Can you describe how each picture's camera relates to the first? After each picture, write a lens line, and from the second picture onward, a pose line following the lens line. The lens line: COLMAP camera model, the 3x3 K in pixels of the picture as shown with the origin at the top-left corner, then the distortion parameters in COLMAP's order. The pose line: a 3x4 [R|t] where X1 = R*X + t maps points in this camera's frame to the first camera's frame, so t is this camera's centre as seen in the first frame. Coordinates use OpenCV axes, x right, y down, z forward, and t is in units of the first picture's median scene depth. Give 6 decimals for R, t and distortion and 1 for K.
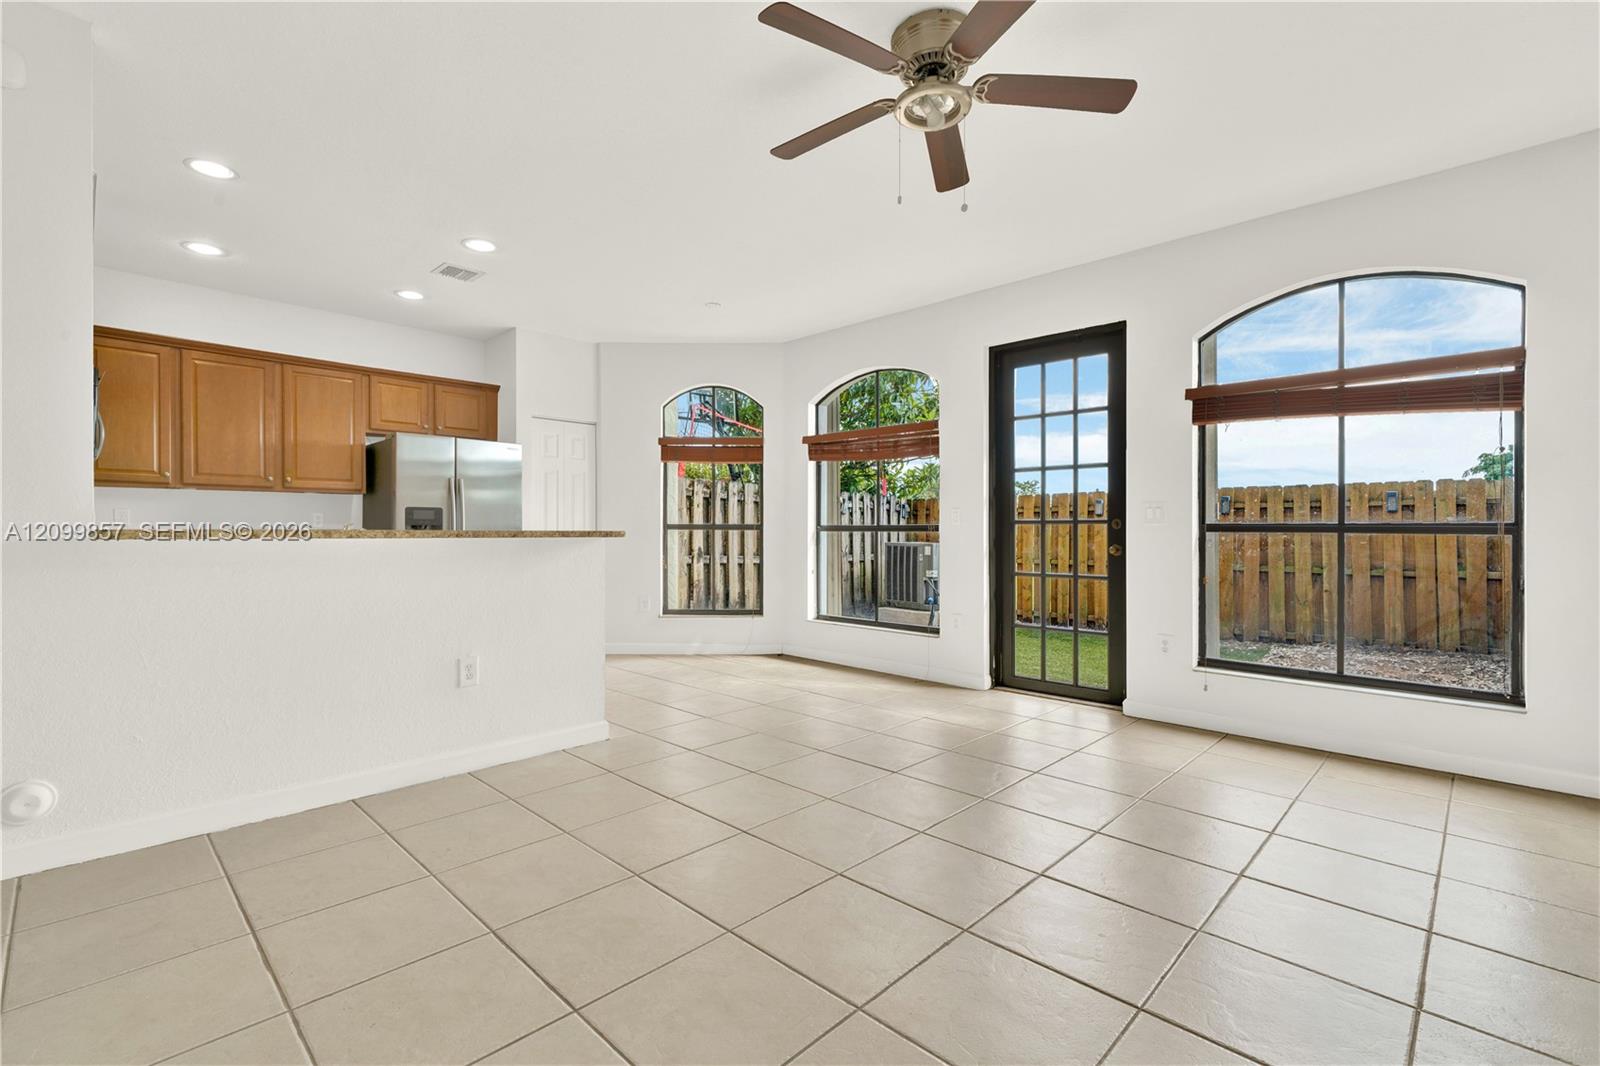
lens RADIAL K [[726.4, 0, 790.7], [0, 726.4, 531.9], [0, 0, 1]] dist [0.001157, 0.000410]
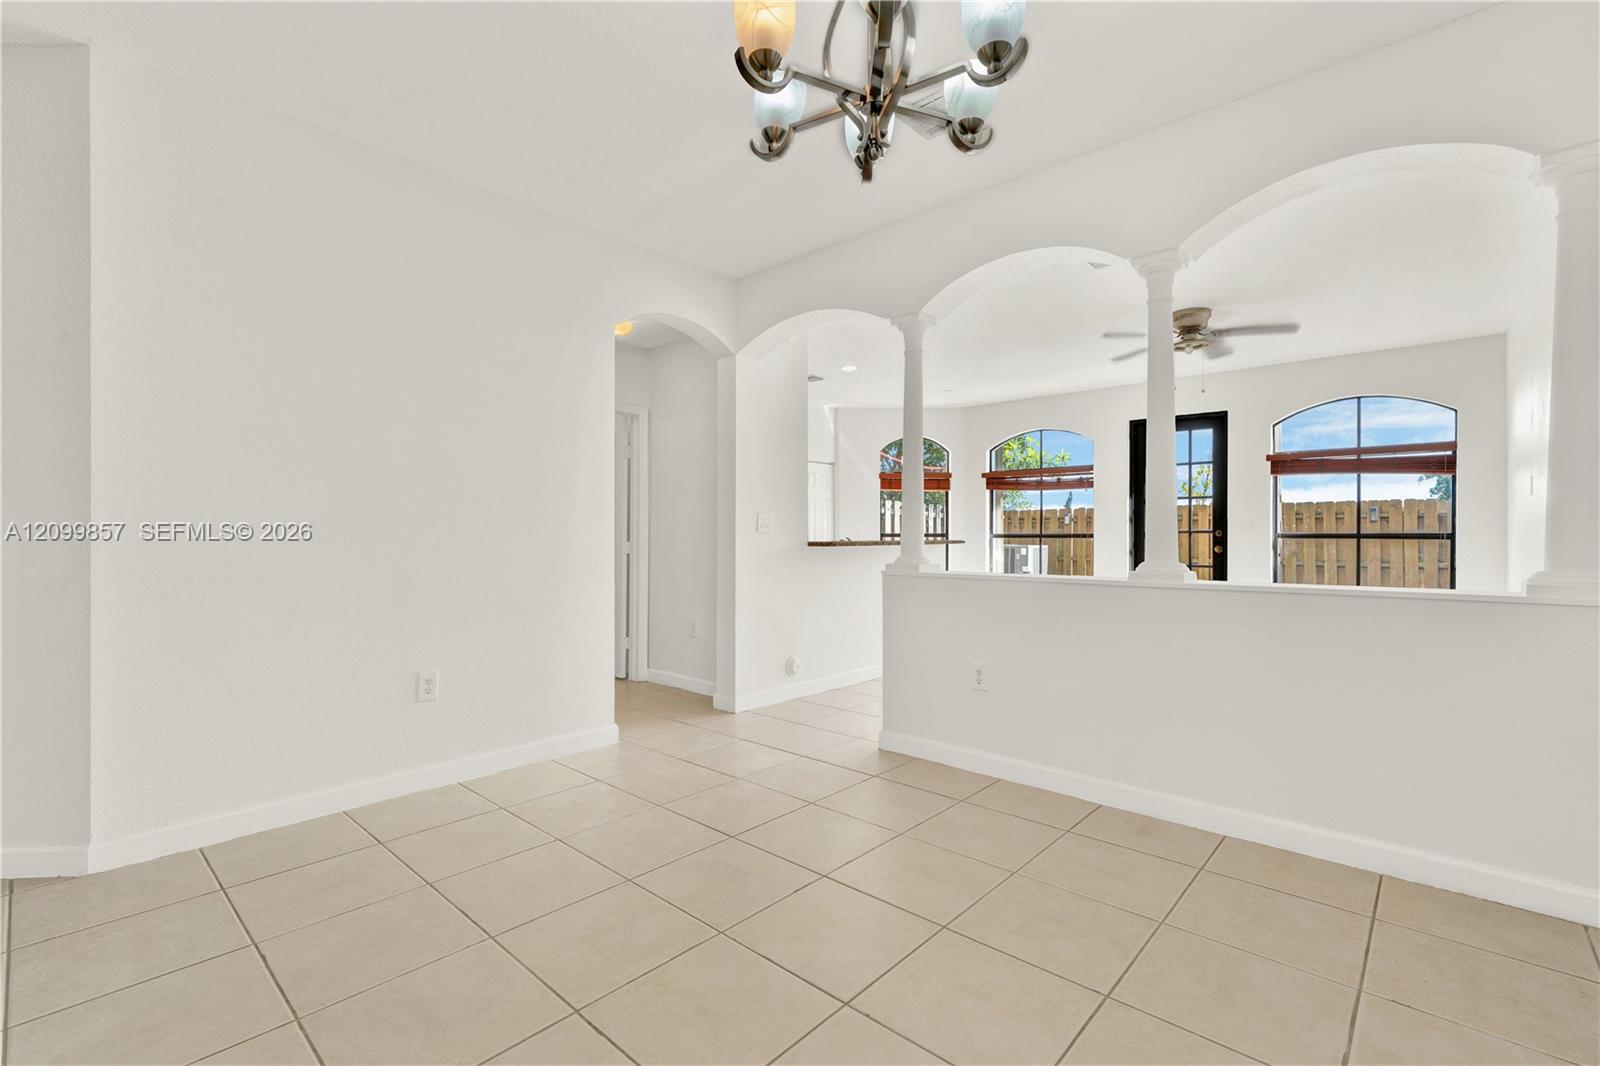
lens RADIAL K [[710.4, 0, 817.0], [0, 710.4, 537.9], [0, 0, 1]] dist [0.015139, -0.000549]
pose [[0.998735, -0.006134, 0.049908, -0.504559], [0.005945, 0.999975, 0.003923, -0.011678], [-0.049931, -0.003622, 0.998746, -0.528774]]
